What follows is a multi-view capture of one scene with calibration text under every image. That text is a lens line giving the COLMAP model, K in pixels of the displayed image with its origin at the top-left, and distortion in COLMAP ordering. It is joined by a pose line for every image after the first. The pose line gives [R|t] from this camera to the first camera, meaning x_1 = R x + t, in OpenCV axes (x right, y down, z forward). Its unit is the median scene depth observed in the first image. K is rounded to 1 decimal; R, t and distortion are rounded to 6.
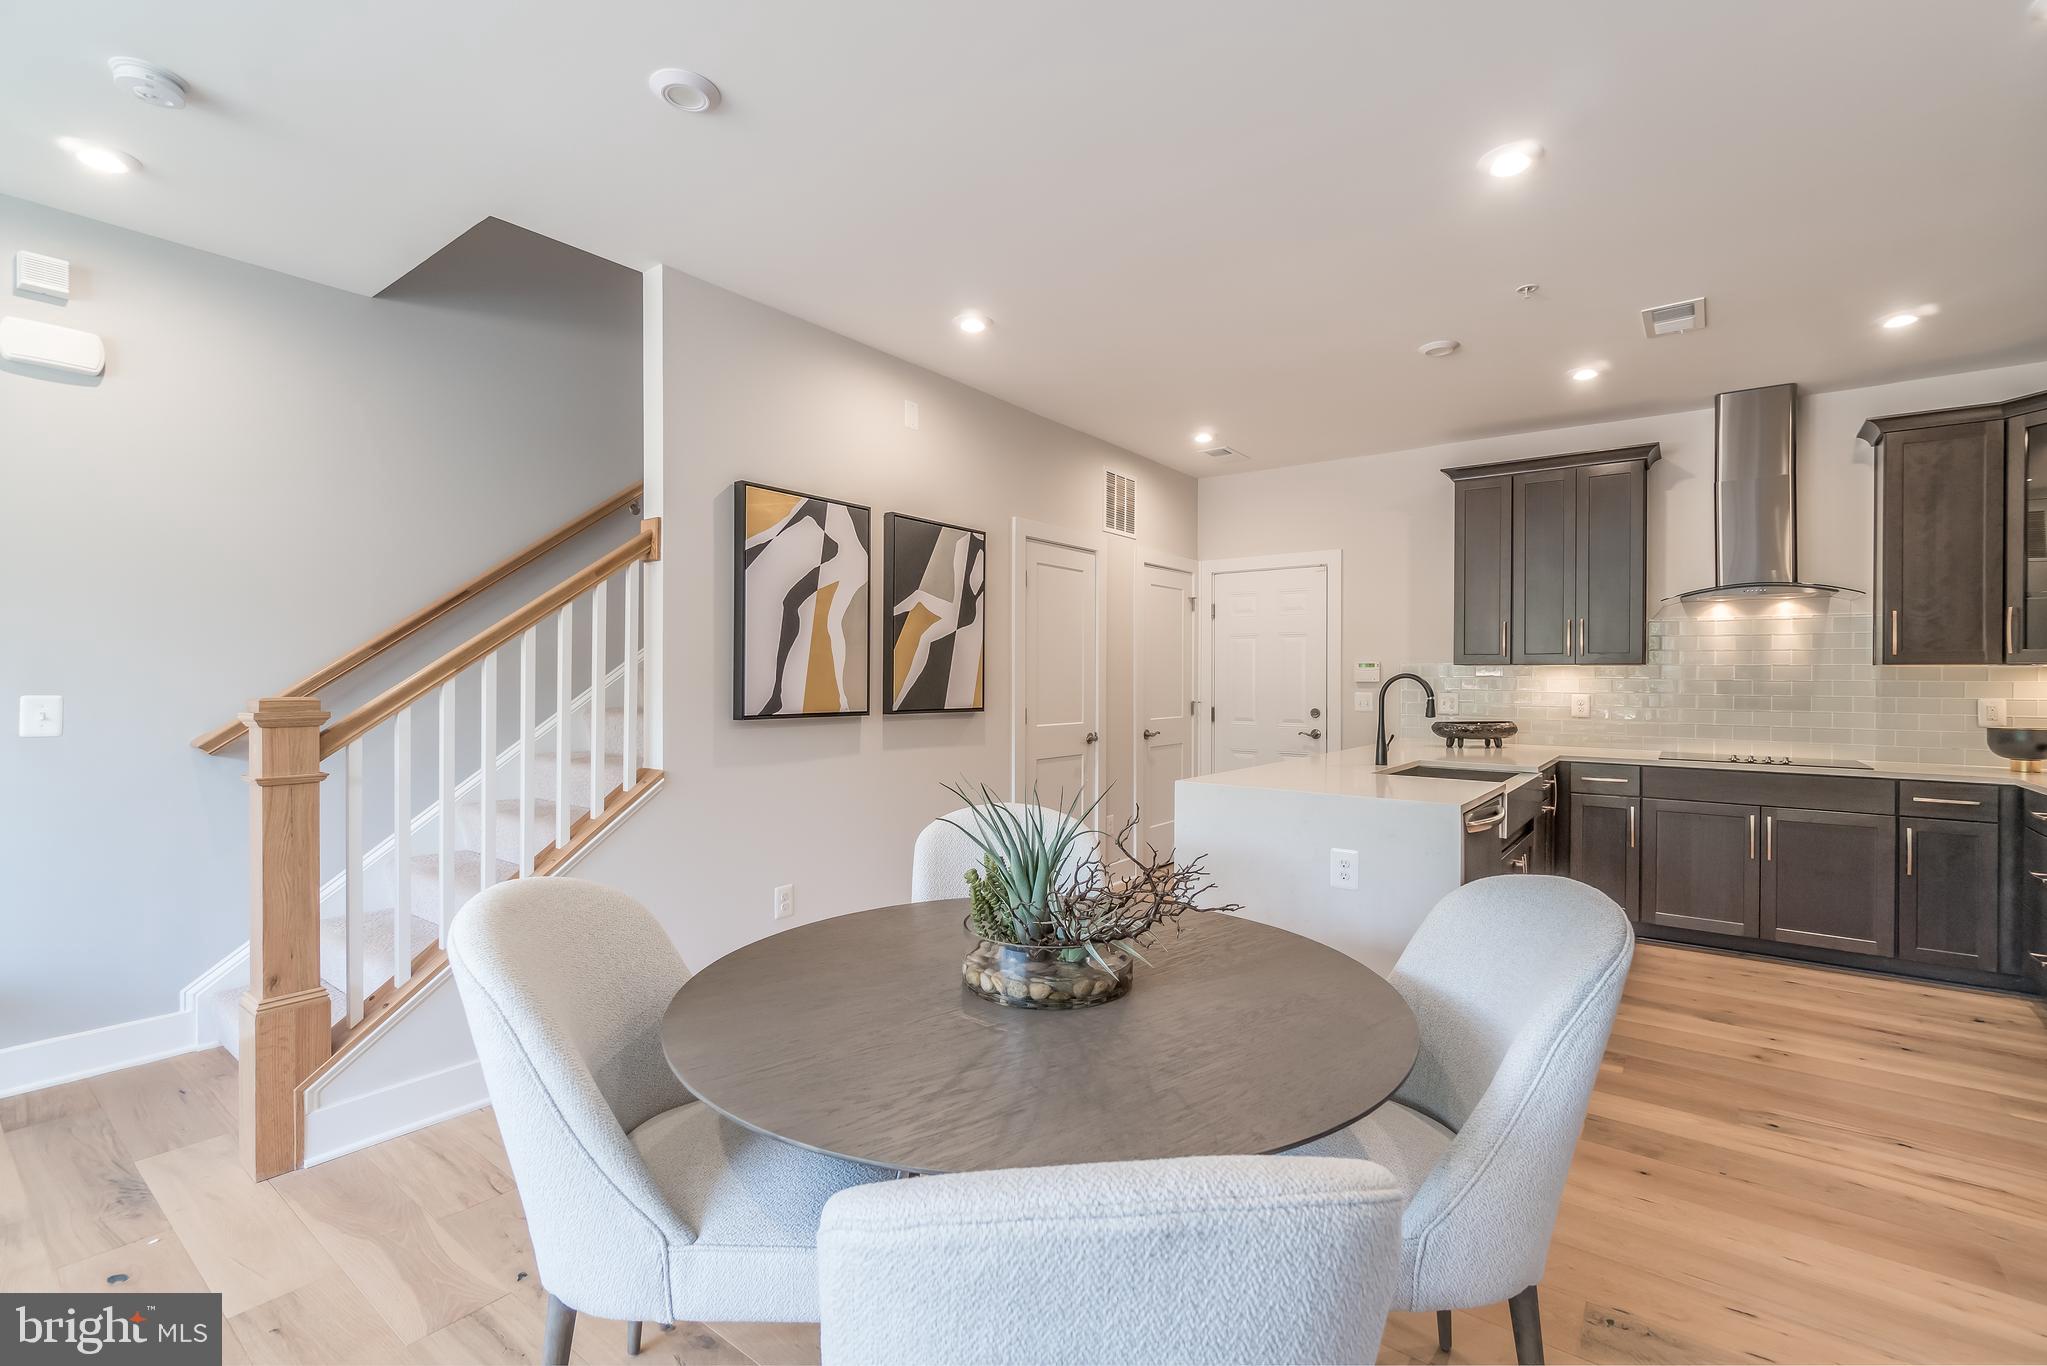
lens RADIAL K [[885.4, 0, 1038.1], [0, 885.4, 676.1], [0, 0, 1]] dist [-0.004167, -0.000061]
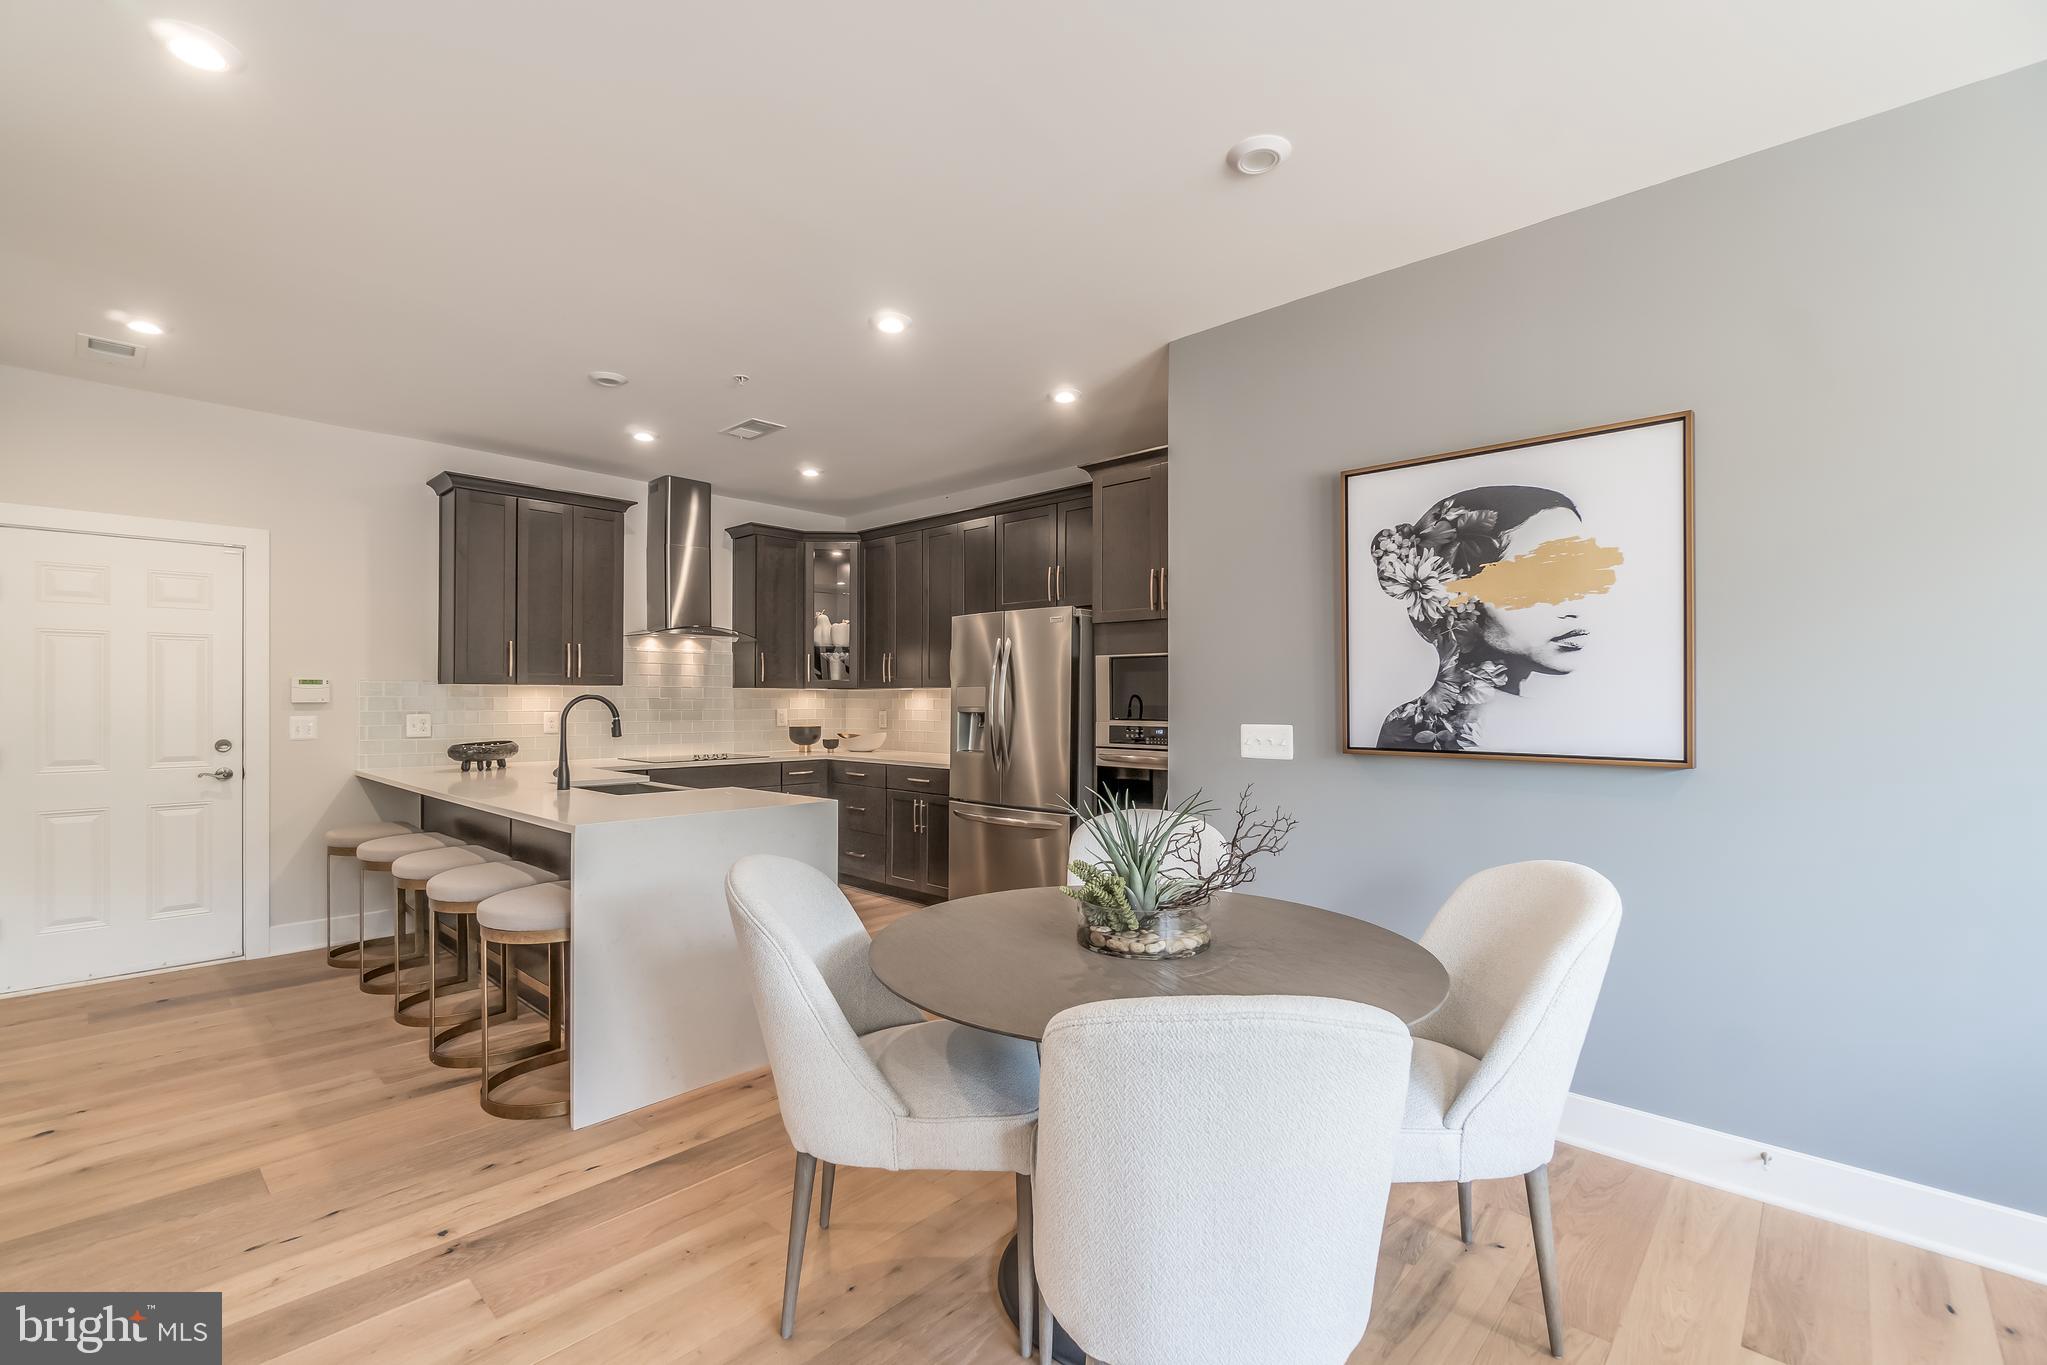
lens RADIAL K [[885.4, 0, 1002.9], [0, 885.4, 693.7], [0, 0, 1]] dist [-0.004167, -0.000061]
pose [[0.115573, -0.000817, 0.993299, -0.468967], [-0.002155, 0.999997, 0.001073, -0.004890], [-0.993297, -0.002265, 0.115571, 0.382673]]
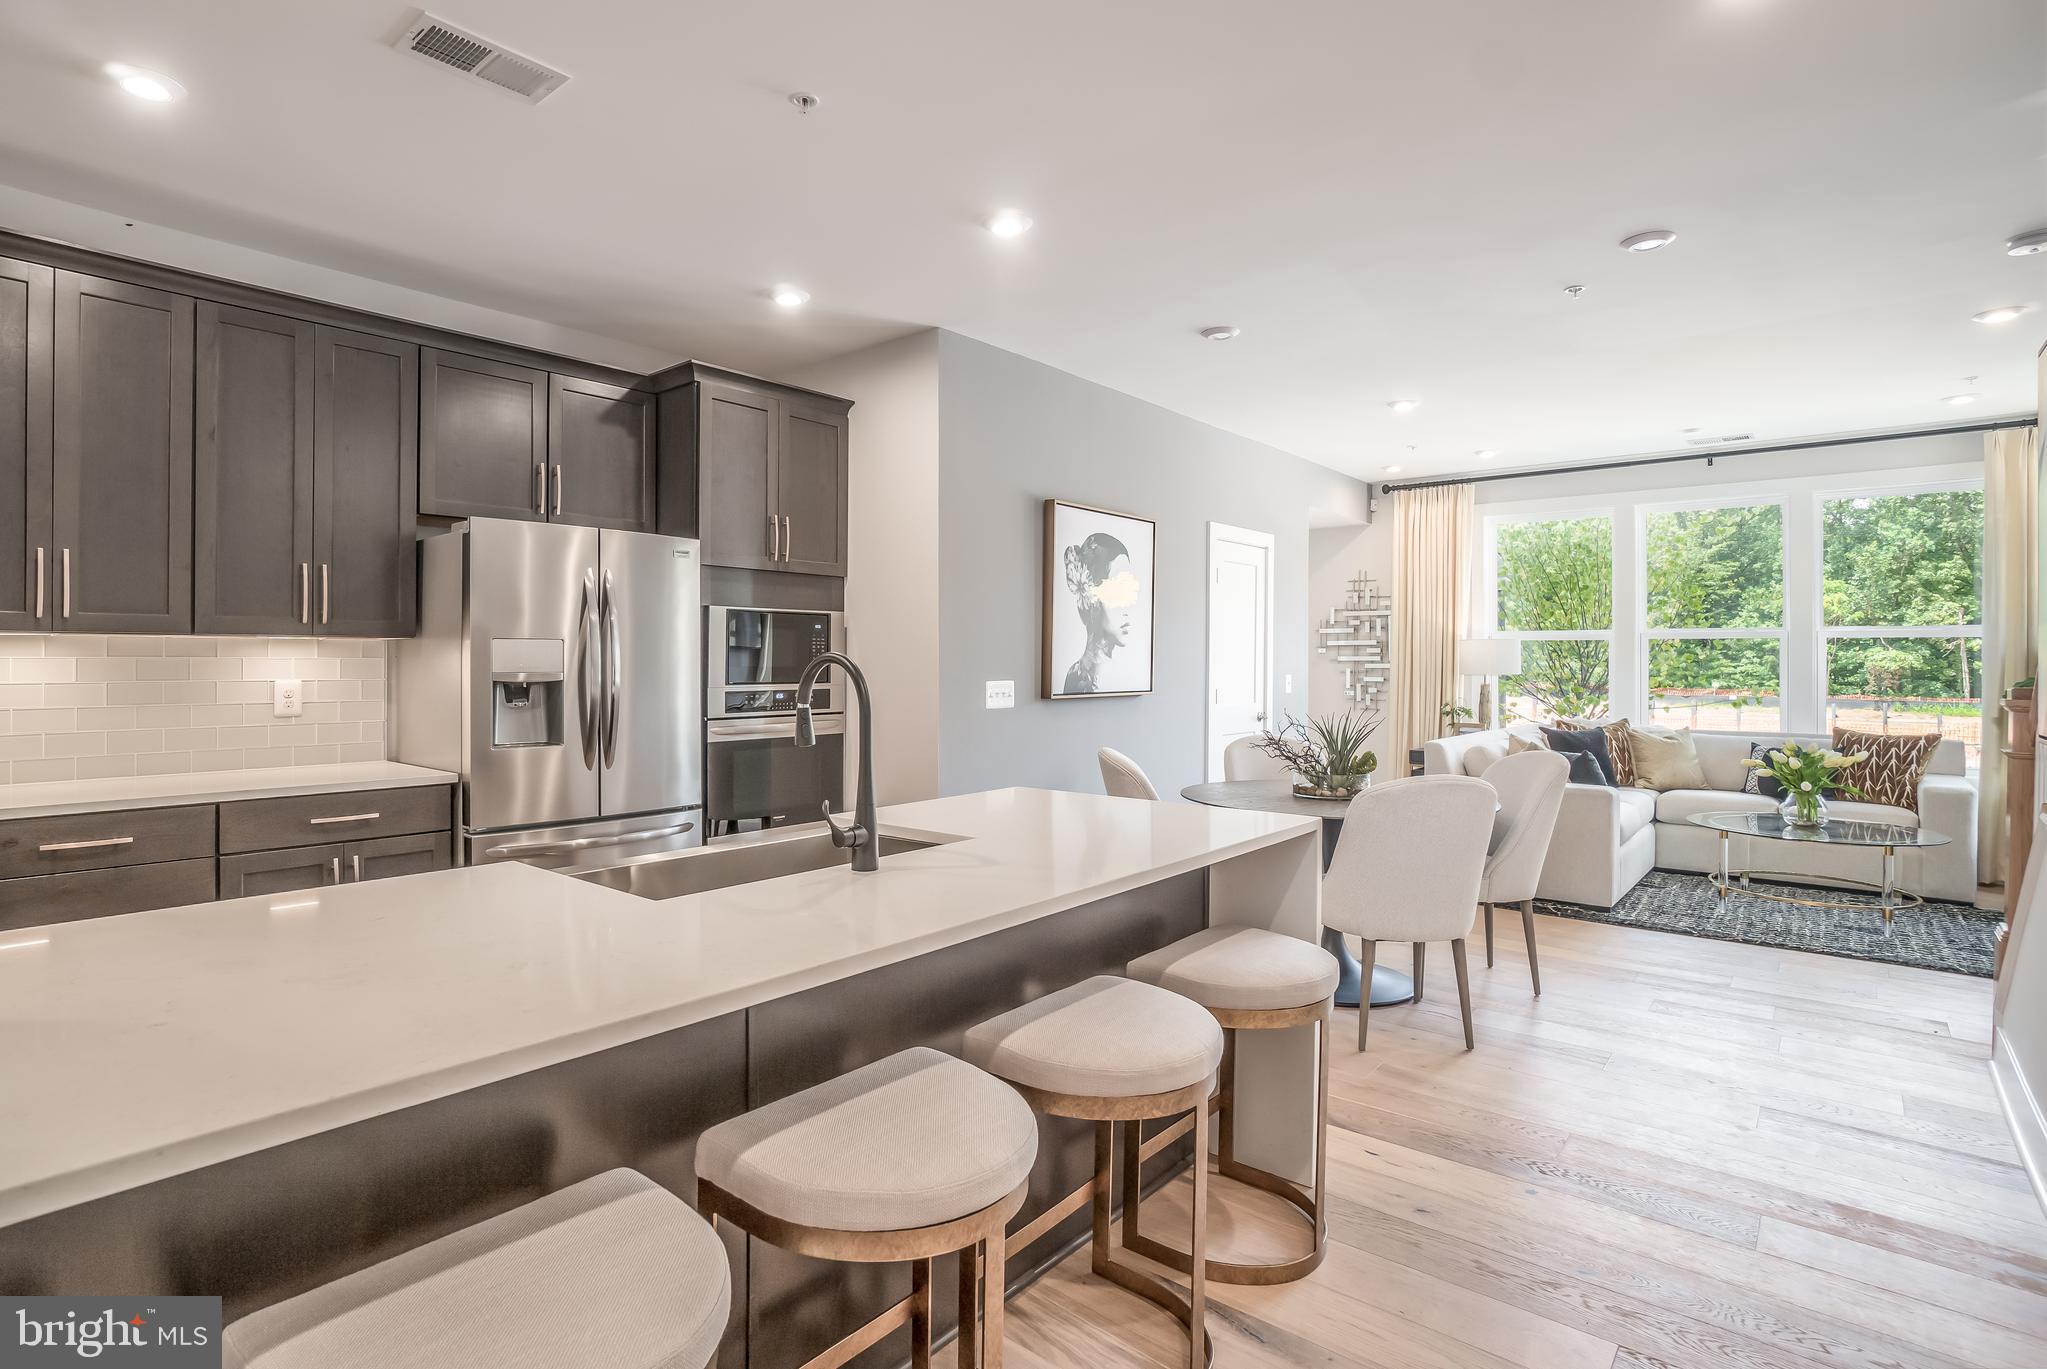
lens RADIAL K [[1003.1, 0, 1038.1], [0, 1003.1, 663.9], [0, 0, 1]] dist [-0.014249, 0.008006]
pose [[-0.998116, -0.010131, 0.060515, 0.223397], [-0.009939, 0.999945, 0.003464, -0.000144], [-0.060547, 0.002856, -0.998161, 1.342025]]
